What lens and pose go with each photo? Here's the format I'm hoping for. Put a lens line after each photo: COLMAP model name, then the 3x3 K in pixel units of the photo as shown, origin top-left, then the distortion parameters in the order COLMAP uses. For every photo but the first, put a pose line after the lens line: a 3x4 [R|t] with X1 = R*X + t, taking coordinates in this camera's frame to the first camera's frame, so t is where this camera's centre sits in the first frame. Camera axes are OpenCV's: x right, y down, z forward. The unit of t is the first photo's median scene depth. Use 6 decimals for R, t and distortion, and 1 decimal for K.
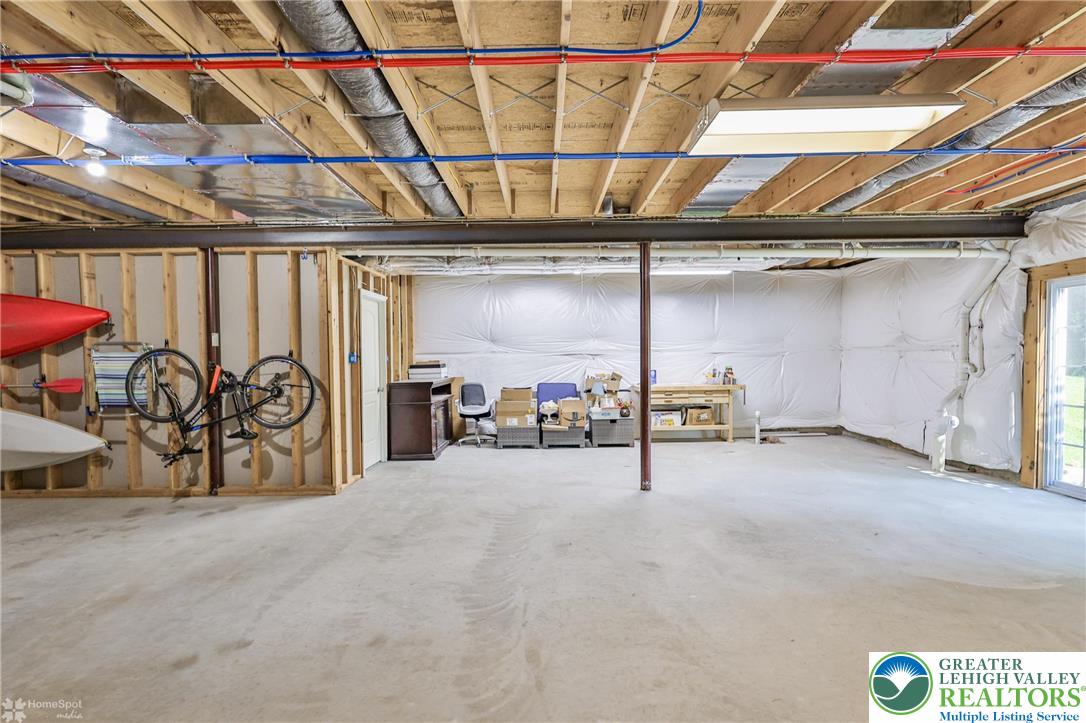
lens RADIAL K [[537.0, 0, 541.3], [0, 537.0, 365.8], [0, 0, 1]] dist [0.002028, 0.000265]
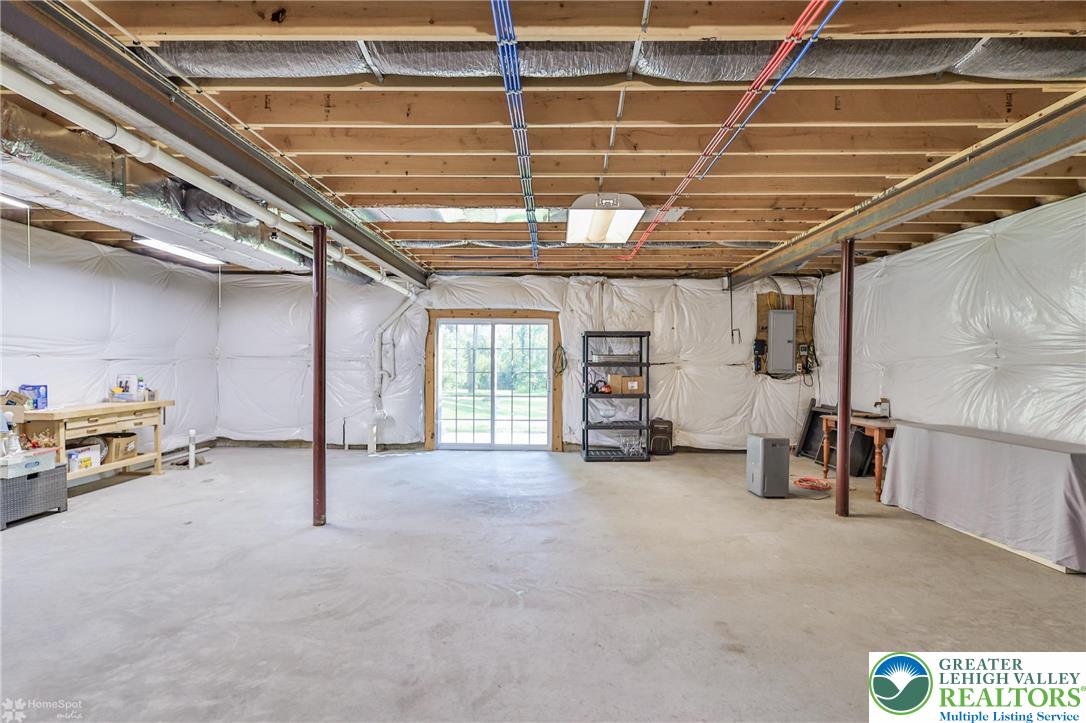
lens RADIAL K [[537.0, 0, 541.3], [0, 537.0, 365.8], [0, 0, 1]] dist [0.002028, 0.000265]
pose [[0.014606, 0.005071, 0.999880, -0.645839], [0.013905, 0.999889, -0.005274, -0.005028], [-0.999797, 0.013980, 0.014534, 0.660183]]
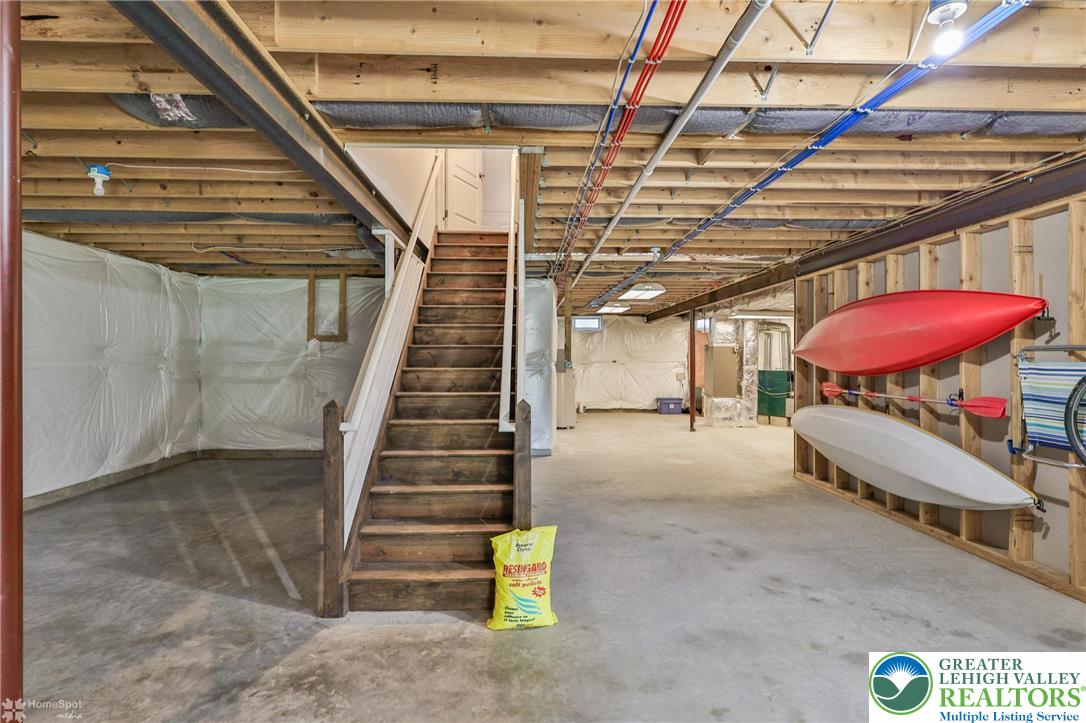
lens RADIAL K [[535.2, 0, 539.8], [0, 535.2, 362.4], [0, 0, 1]] dist [0.001038, 0.000600]
pose [[0.042620, 0.015327, -0.998974, -0.182592], [-0.025792, 0.999566, 0.014236, -0.017264], [0.998758, 0.025159, 0.042997, 0.361104]]
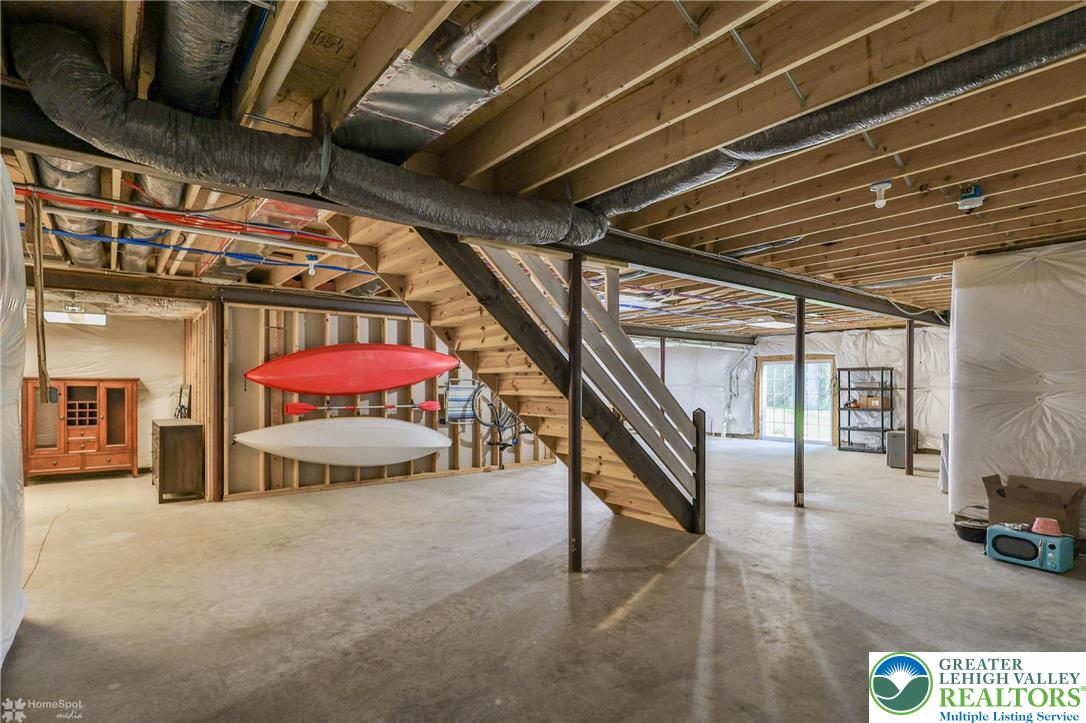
lens RADIAL K [[542.1, 0, 537.3], [0, 542.1, 394.6], [0, 0, 1]] dist [0.000367, 0.000068]
pose [[0.782078, 0.006464, 0.623147, -1.627134], [-0.001172, 0.999960, -0.008902, 0.031504], [-0.623179, 0.006232, 0.782054, -0.426023]]
